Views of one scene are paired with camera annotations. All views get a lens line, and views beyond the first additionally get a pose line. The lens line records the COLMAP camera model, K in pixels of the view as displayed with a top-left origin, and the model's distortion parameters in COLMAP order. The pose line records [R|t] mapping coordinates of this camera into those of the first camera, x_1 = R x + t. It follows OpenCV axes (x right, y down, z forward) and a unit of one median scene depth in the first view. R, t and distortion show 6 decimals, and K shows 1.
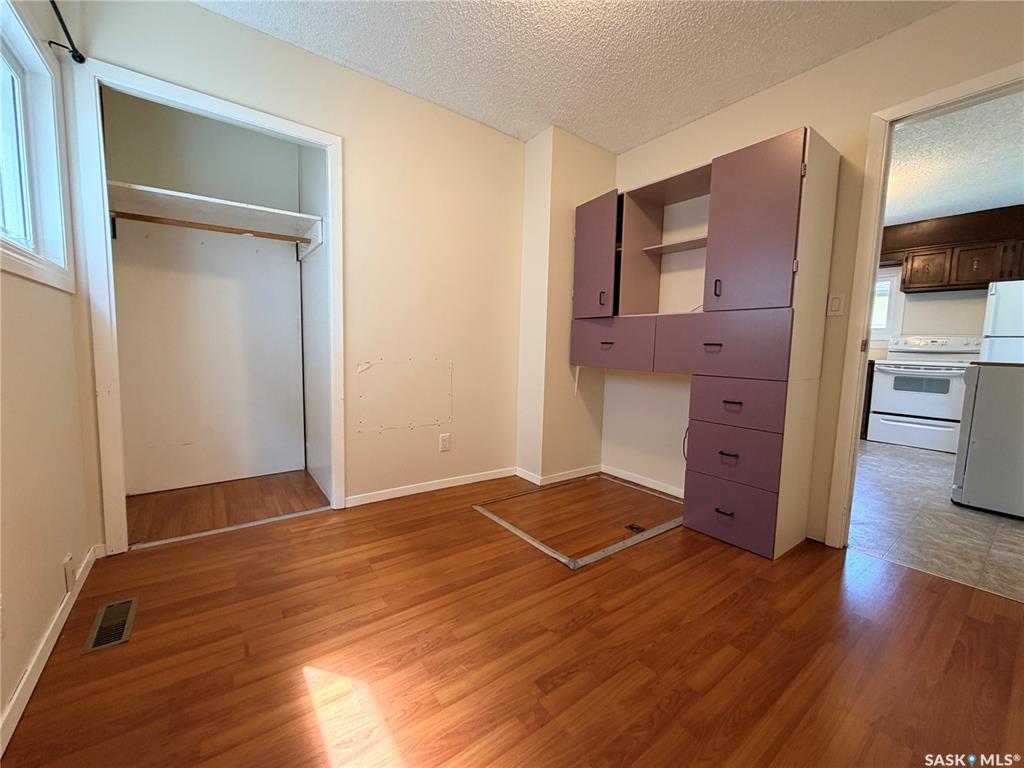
lens RADIAL K [[409.1, 0, 508.0], [0, 409.1, 382.3], [0, 0, 1]] dist [0.000652, 0.000380]
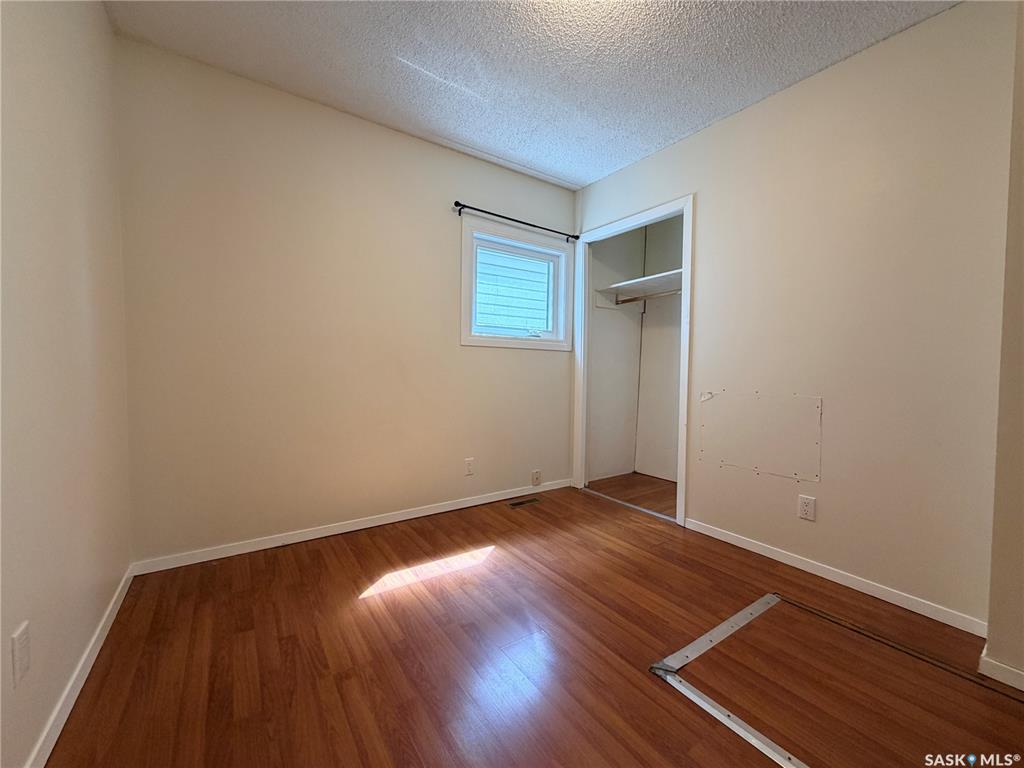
lens RADIAL K [[409.1, 0, 511.8], [0, 409.1, 383.4], [0, 0, 1]] dist [0.000652, 0.000380]
pose [[-0.031430, 0.005306, -0.999492, 0.822430], [-0.109094, 0.993993, 0.008707, -0.032443], [0.993534, 0.109312, -0.030662, 0.649508]]
